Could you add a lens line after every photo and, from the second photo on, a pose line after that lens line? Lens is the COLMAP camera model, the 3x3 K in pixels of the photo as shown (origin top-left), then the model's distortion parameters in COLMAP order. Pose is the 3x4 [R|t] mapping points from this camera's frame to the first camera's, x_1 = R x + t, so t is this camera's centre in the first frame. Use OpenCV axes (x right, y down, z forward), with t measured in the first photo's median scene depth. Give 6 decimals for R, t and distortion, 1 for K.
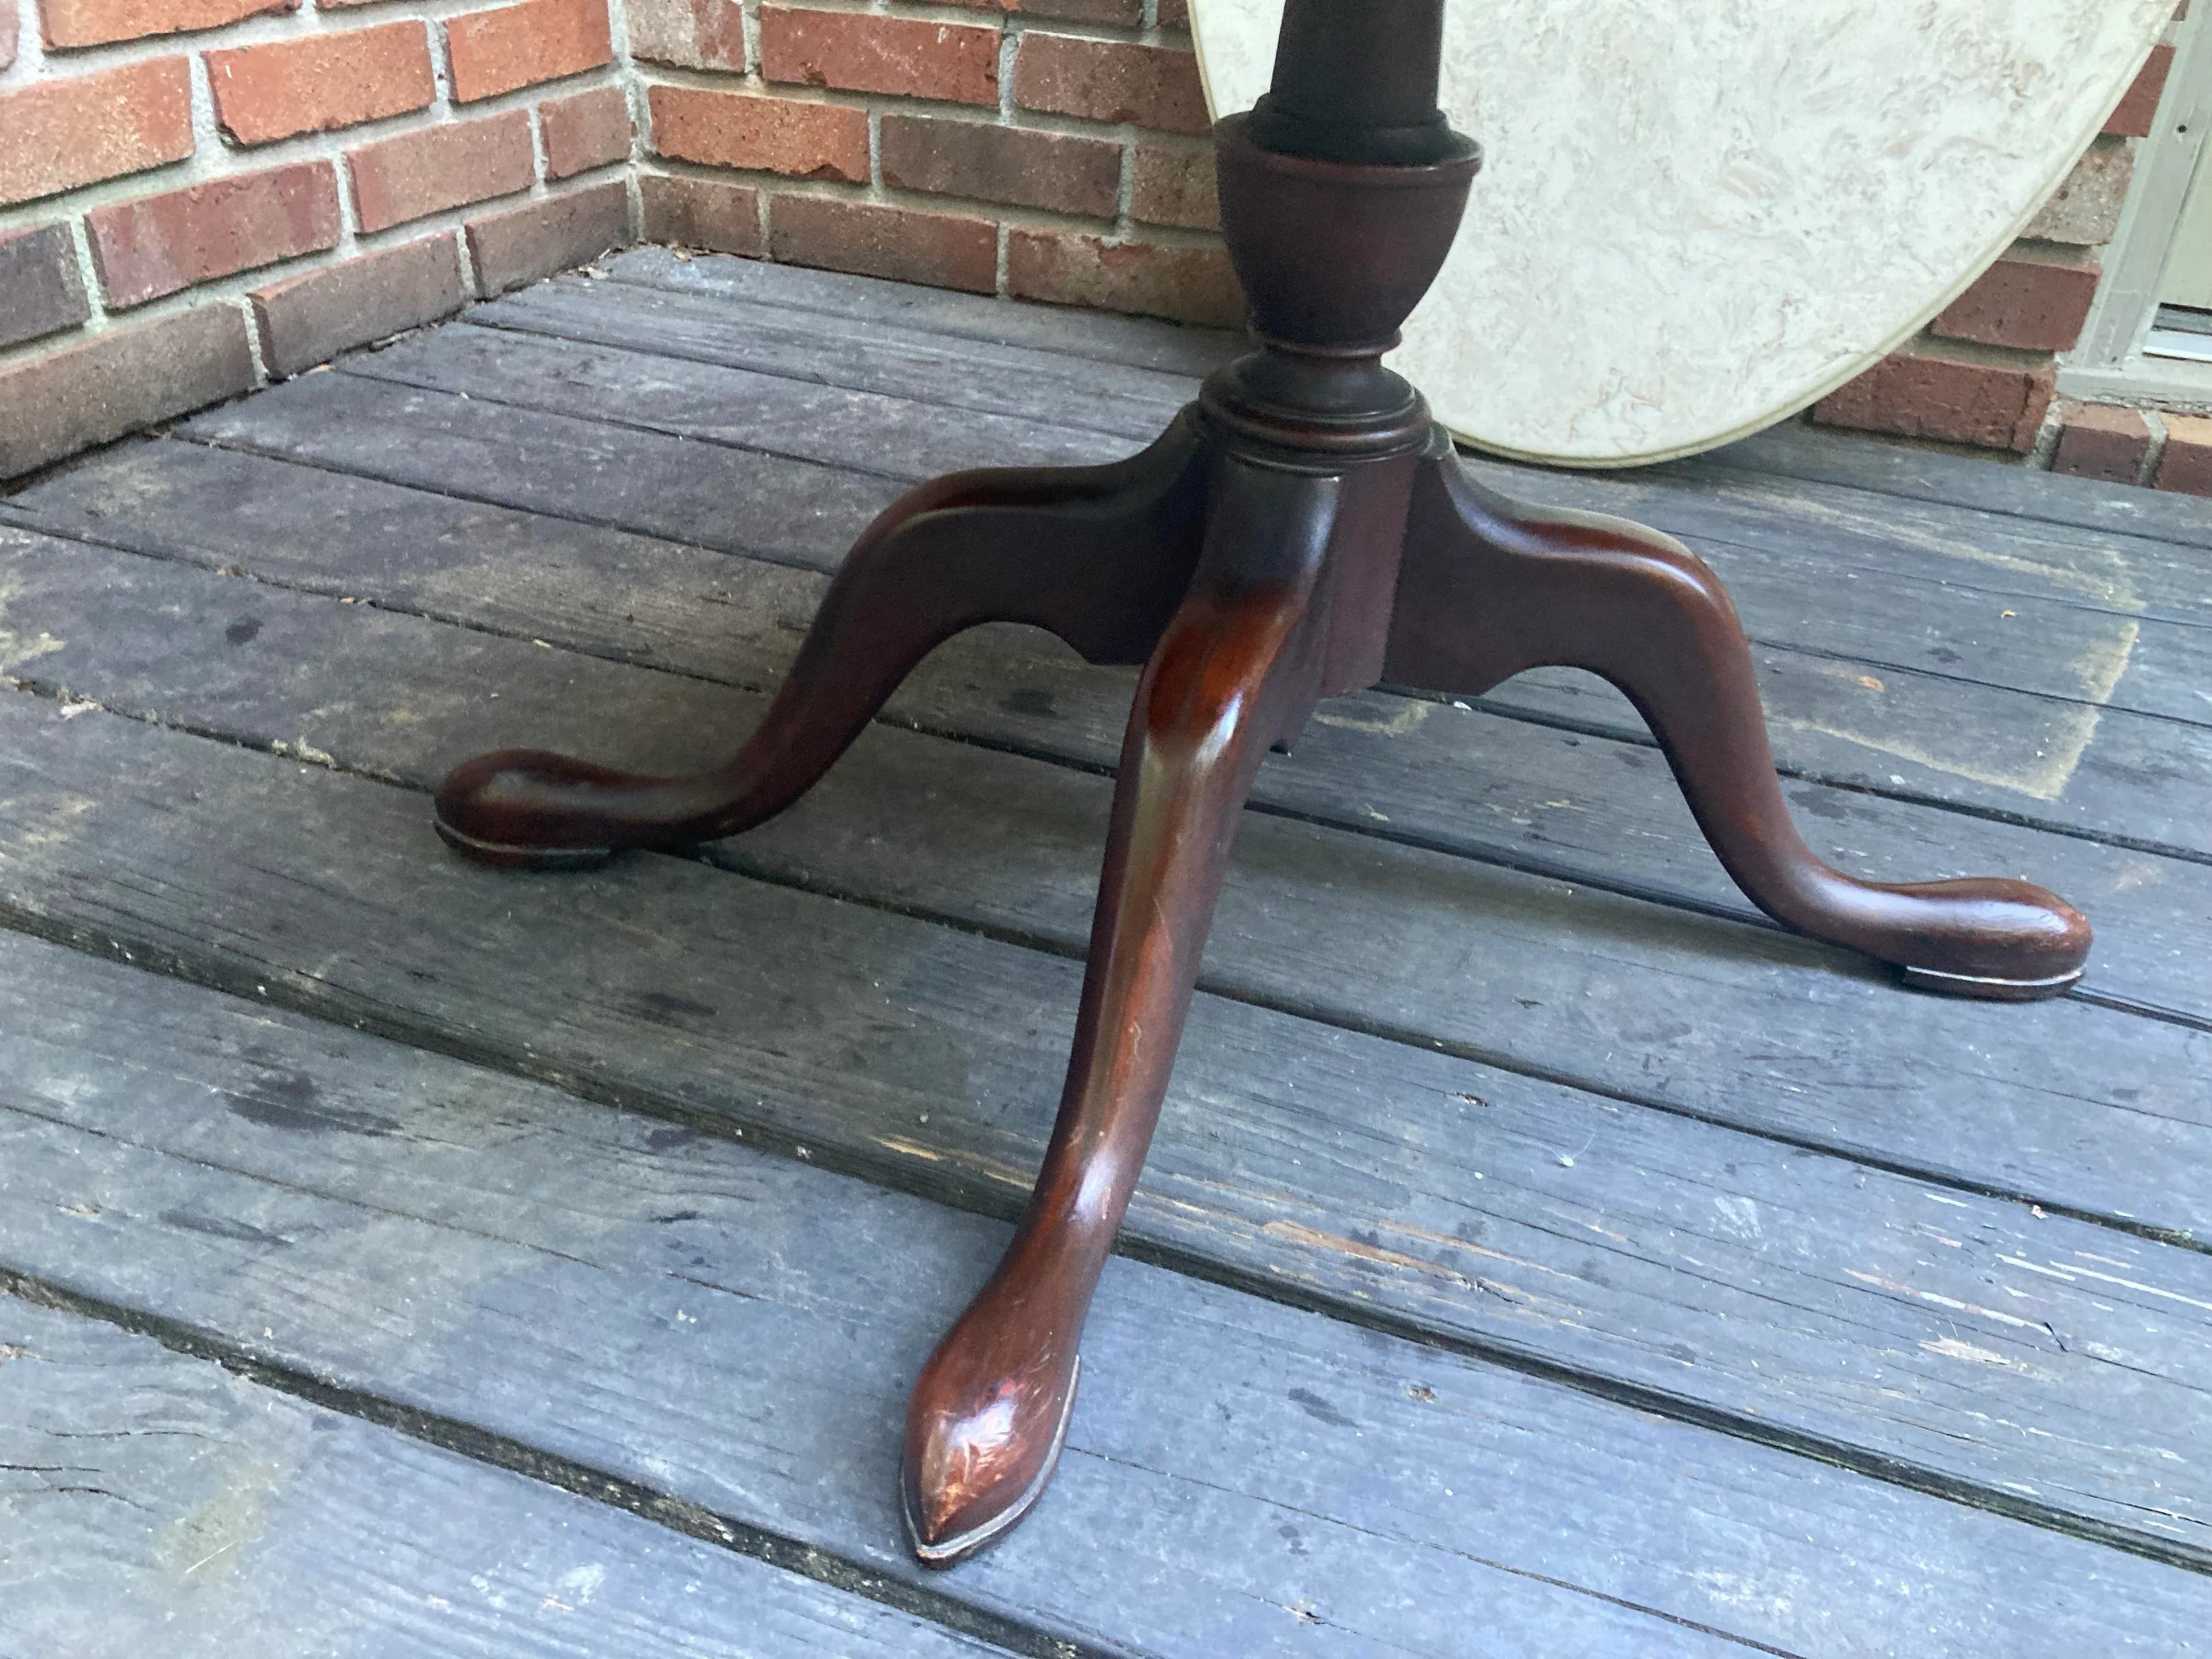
lens RADIAL K [[1758.9, 0, 1069.0], [0, 1758.9, 853.8], [0, 0, 1]] dist [0.023176, -0.004927]
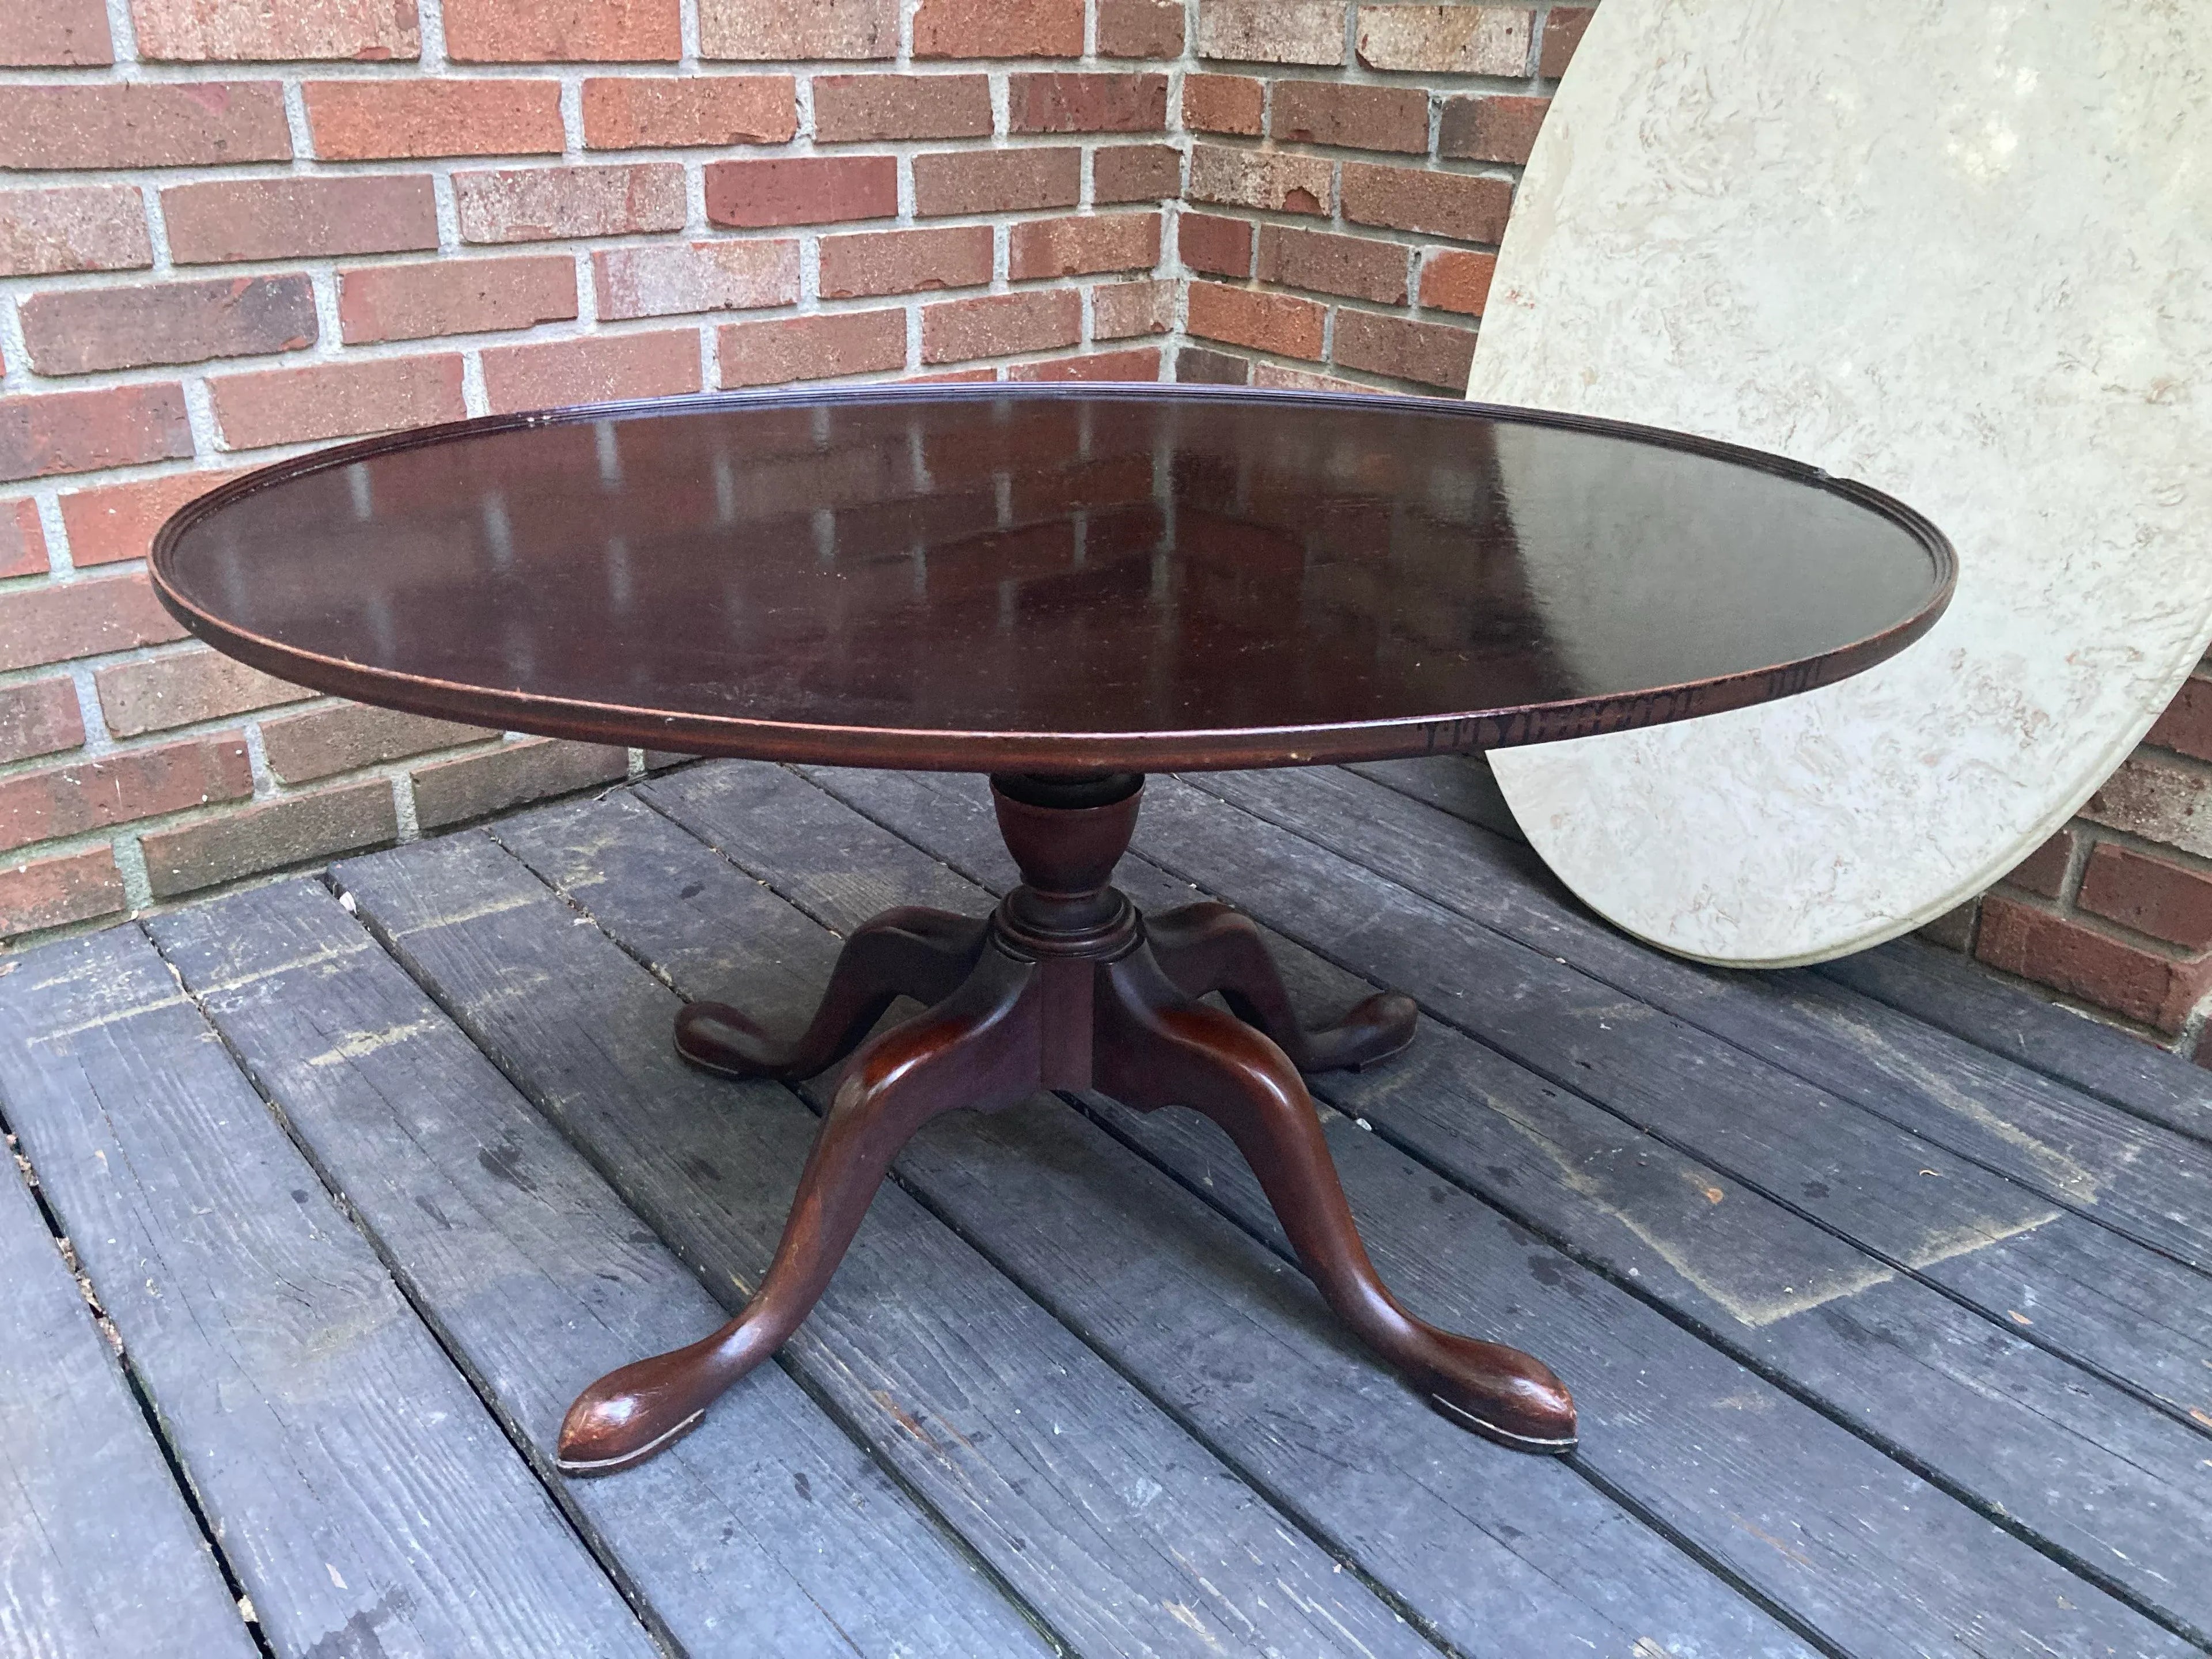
lens RADIAL K [[1783.3, 0, 1106.0], [0, 1783.3, 829.5], [0, 0, 1]] dist [-0.009742, 0.037016]
pose [[0.857768, 0.182368, -0.480599, 0.653525], [-0.245064, 0.966942, -0.070472, -0.154140], [0.451859, 0.178226, 0.874104, -0.306184]]
